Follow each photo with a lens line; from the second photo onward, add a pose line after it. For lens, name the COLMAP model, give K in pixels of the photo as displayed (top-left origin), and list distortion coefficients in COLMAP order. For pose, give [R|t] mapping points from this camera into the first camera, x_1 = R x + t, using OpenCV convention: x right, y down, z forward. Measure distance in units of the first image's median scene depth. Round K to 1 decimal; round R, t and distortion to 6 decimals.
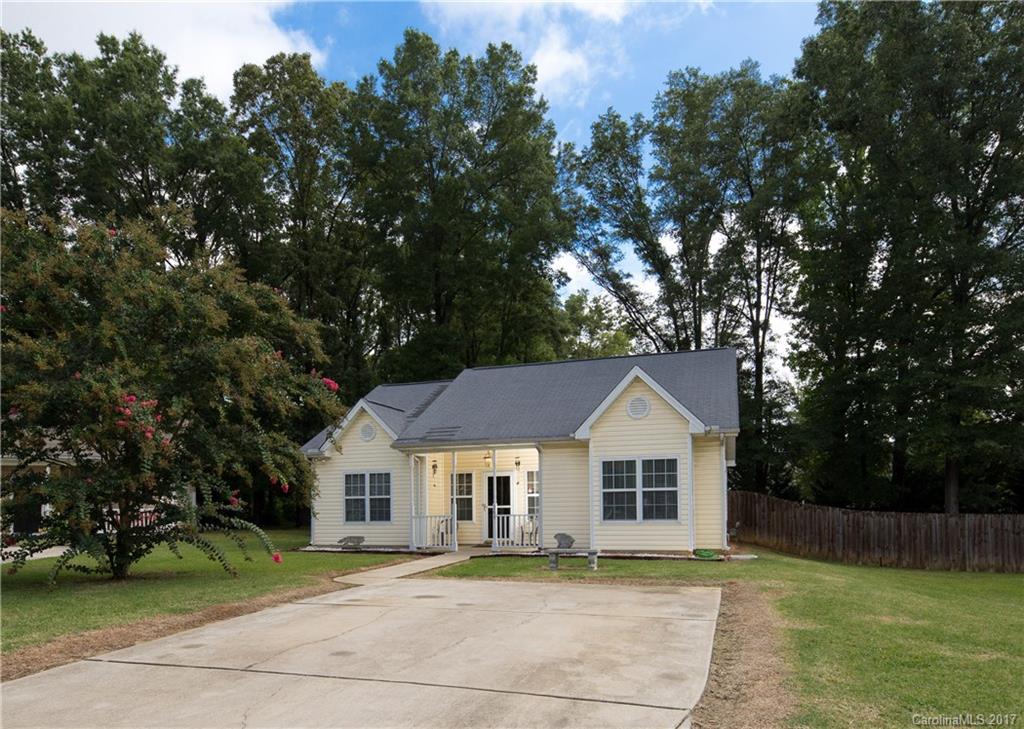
lens RADIAL K [[651.4, 0, 512.0], [0, 651.4, 364.5], [0, 0, 1]] dist [0.005166, 0.001047]
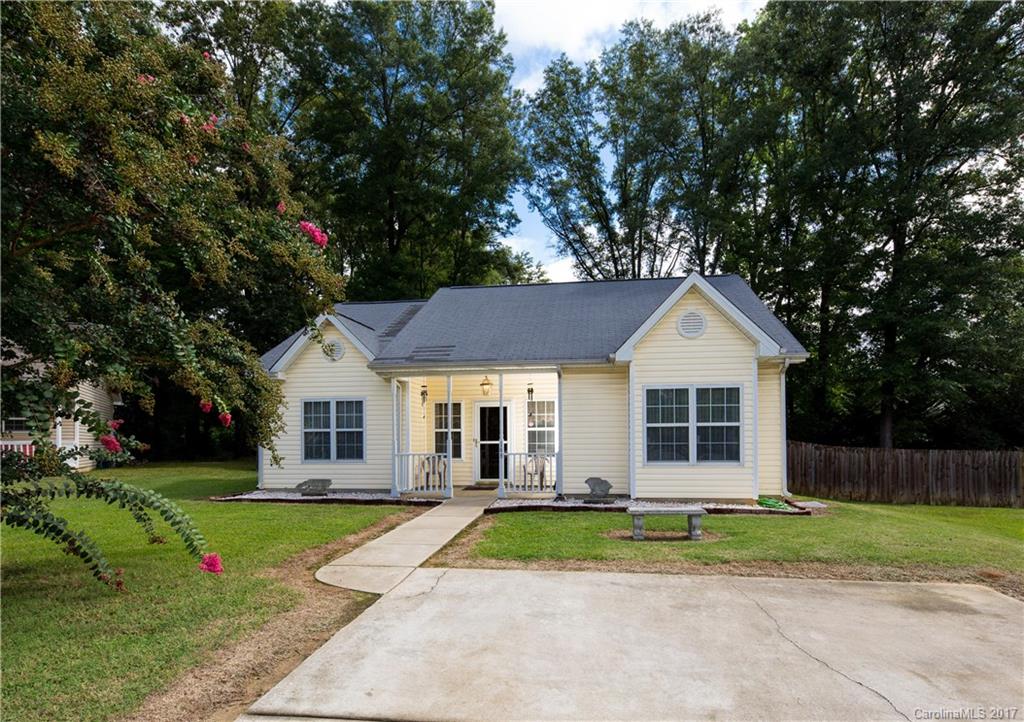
lens RADIAL K [[534.0, 0, 512.0], [0, 534.0, 361.0], [0, 0, 1]] dist [0.013351, -0.000173]
pose [[0.986368, 0.028007, 0.162156, -0.113259], [-0.040363, 0.996485, 0.073410, 0.060683], [-0.159530, -0.078954, 0.984031, 0.319254]]
